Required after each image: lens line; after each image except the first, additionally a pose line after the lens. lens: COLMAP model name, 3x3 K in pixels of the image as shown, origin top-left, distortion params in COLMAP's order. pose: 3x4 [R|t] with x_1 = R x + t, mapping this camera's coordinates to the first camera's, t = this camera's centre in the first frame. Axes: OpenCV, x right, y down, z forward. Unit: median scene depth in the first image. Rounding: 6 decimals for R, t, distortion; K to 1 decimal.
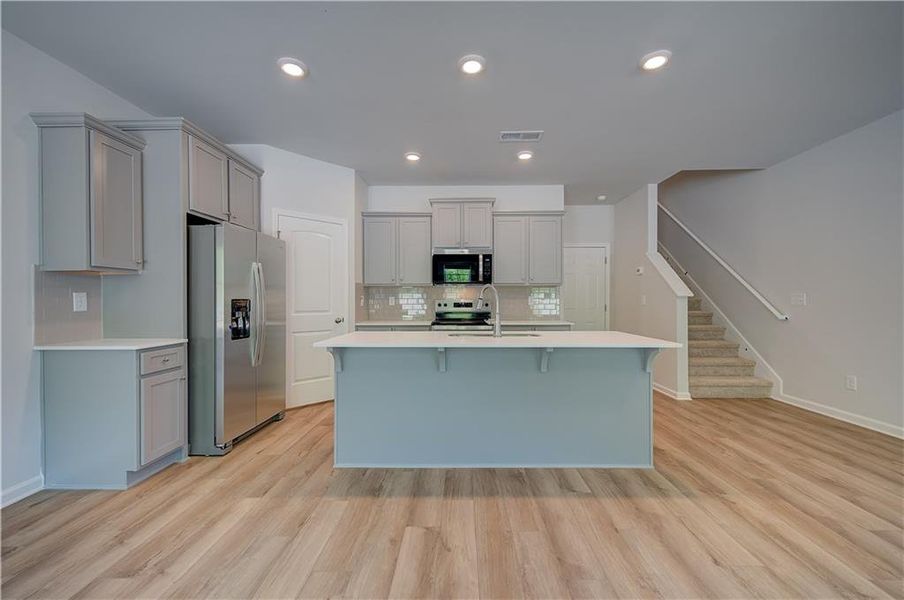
lens RADIAL K [[361.3, 0, 454.7], [0, 361.3, 299.6], [0, 0, 1]] dist [0.006838, -0.002391]
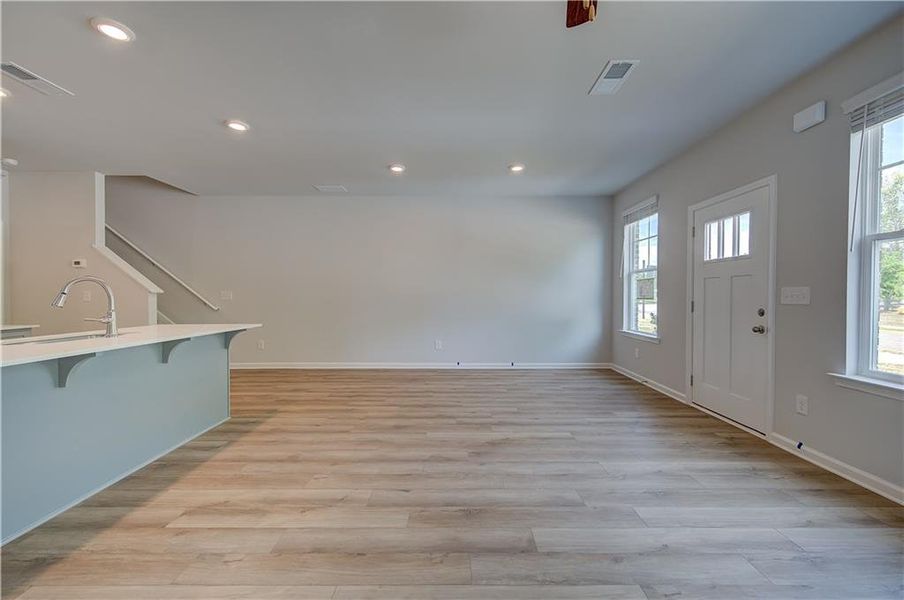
lens RADIAL K [[361.3, 0, 454.6], [0, 361.3, 299.8], [0, 0, 1]] dist [0.006838, -0.002391]
pose [[-0.019301, -0.009577, 0.999768, -0.801383], [-0.001204, 0.999954, 0.009556, 0.001894], [-0.999813, -0.001019, -0.019312, 0.169121]]
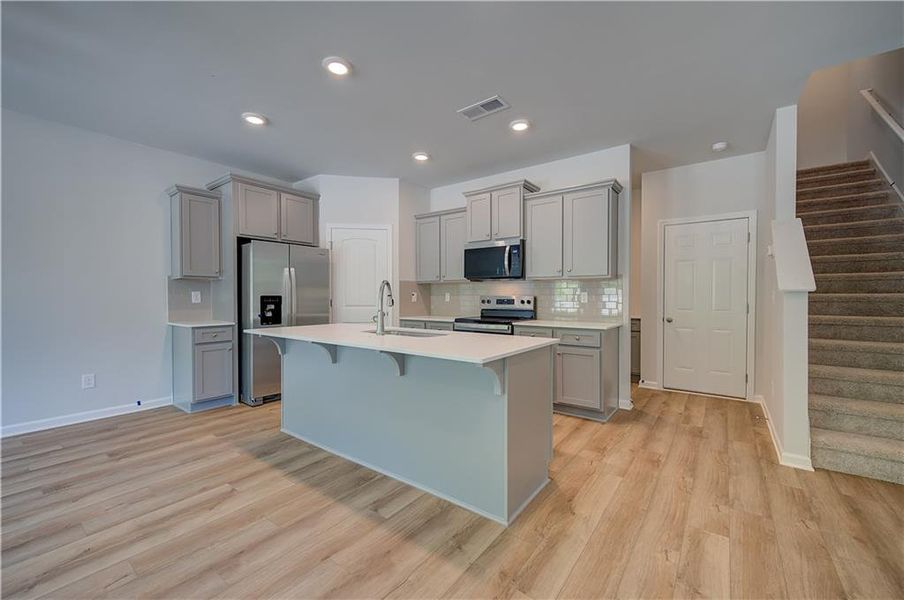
lens RADIAL K [[361.3, 0, 453.5], [0, 361.3, 299.4], [0, 0, 1]] dist [0.006838, -0.002391]
pose [[0.812818, 0.007154, -0.582474, 0.847376], [-0.000326, 0.999930, 0.011826, -0.003488], [0.582517, -0.009422, 0.812764, 0.327748]]
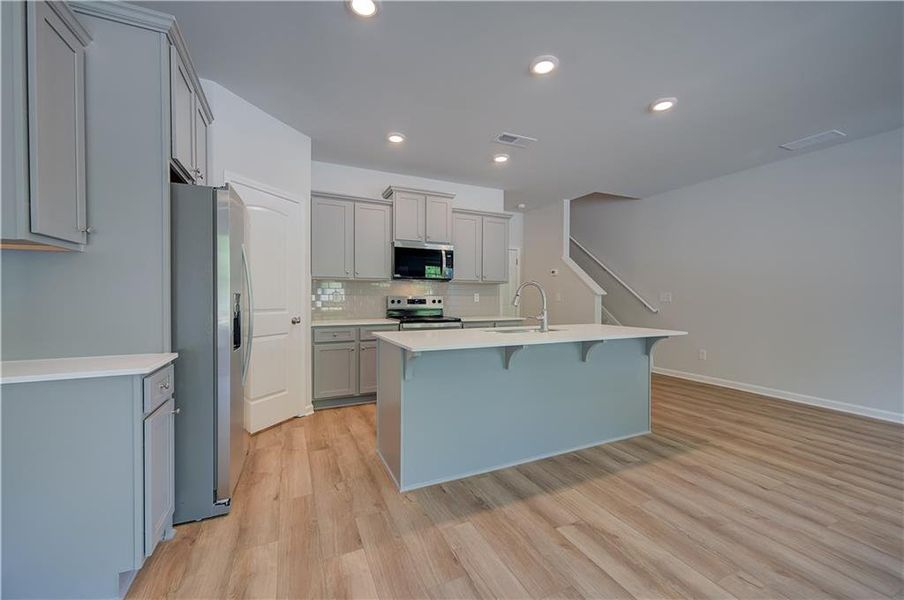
lens RADIAL K [[361.3, 0, 455.3], [0, 361.3, 299.3], [0, 0, 1]] dist [0.006838, -0.002391]
pose [[0.897080, 0.002263, 0.441863, -0.579028], [-0.006259, 0.999952, 0.007585, 0.001863], [-0.441825, -0.009570, 0.897050, 0.177513]]
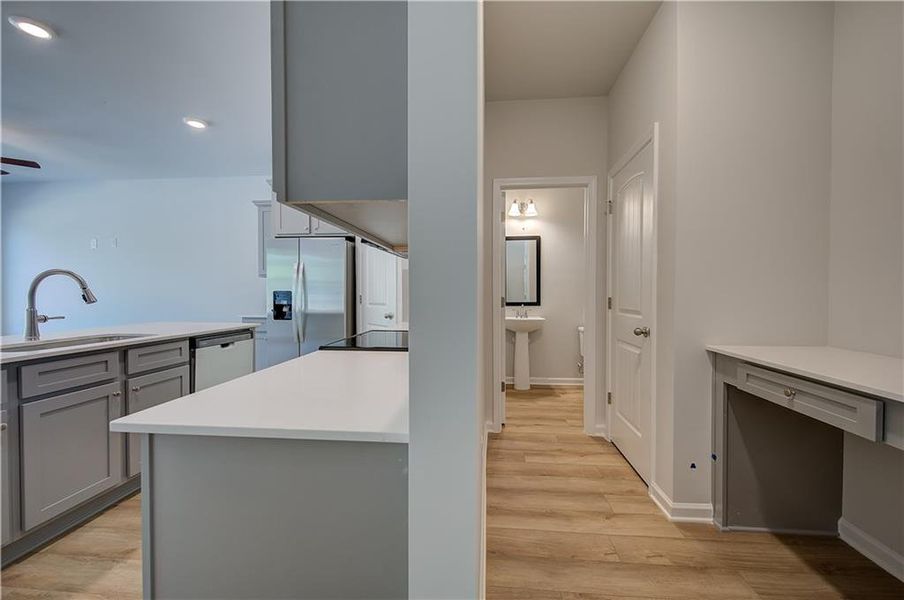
lens RADIAL K [[361.3, 0, 452.0], [0, 361.3, 299.4], [0, 0, 1]] dist [0.006838, -0.002391]
pose [[-0.072067, 0.020035, -0.997199, 0.817823], [0.001508, 0.999799, 0.019978, 0.004831], [0.997399, -0.000064, -0.072083, 1.944602]]
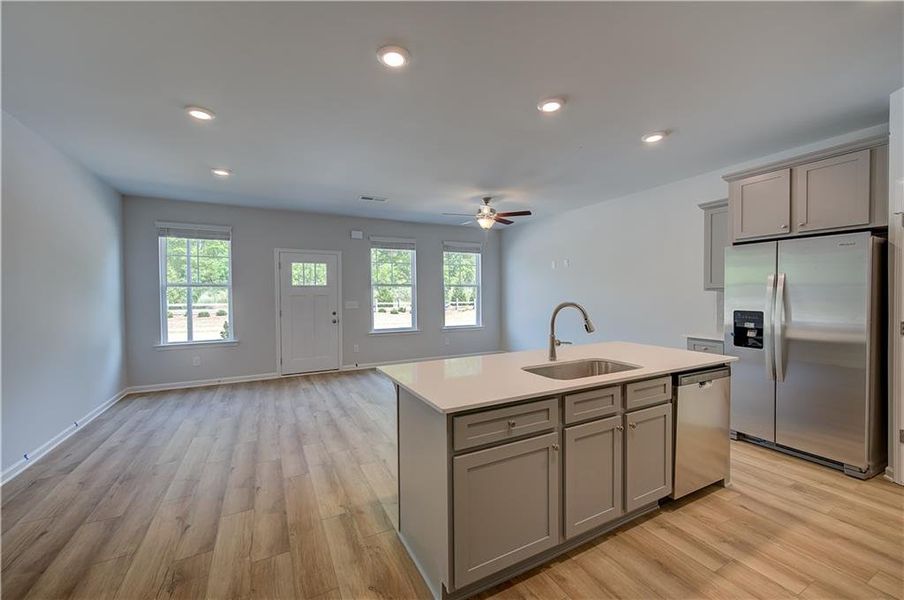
lens RADIAL K [[361.3, 0, 457.4], [0, 361.3, 299.6], [0, 0, 1]] dist [0.006838, -0.002391]
pose [[-0.870747, 0.017421, -0.491423, 0.788734], [0.011285, 0.999817, 0.015447, -0.068966], [0.491602, 0.007905, -0.870784, 1.697428]]
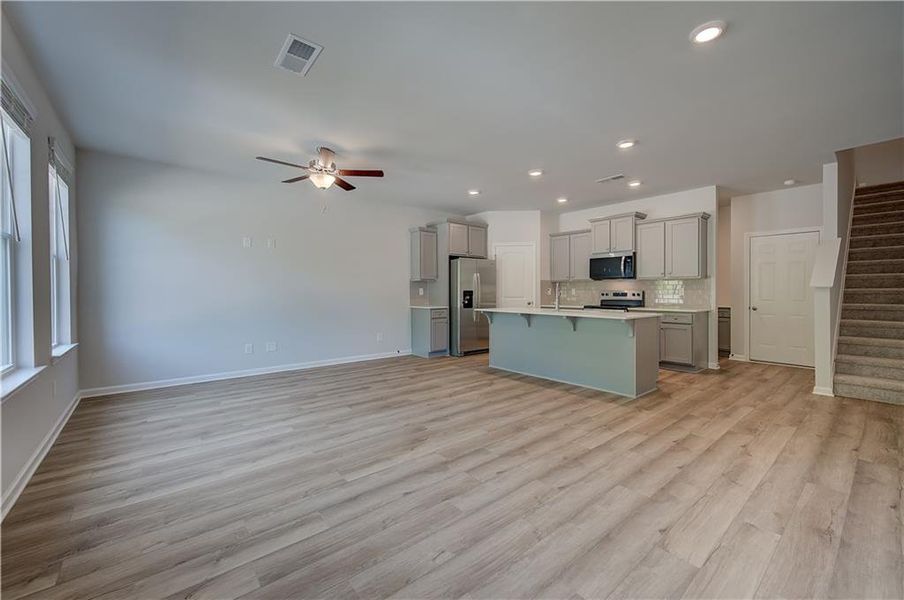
lens RADIAL K [[361.3, 0, 454.8], [0, 361.3, 293.3], [0, 0, 1]] dist [0.006838, -0.002391]
pose [[0.656810, 0.005202, -0.754038, 1.162058], [0.001682, 0.999964, 0.008364, -0.003562], [0.754054, -0.006762, 0.656778, -0.592800]]
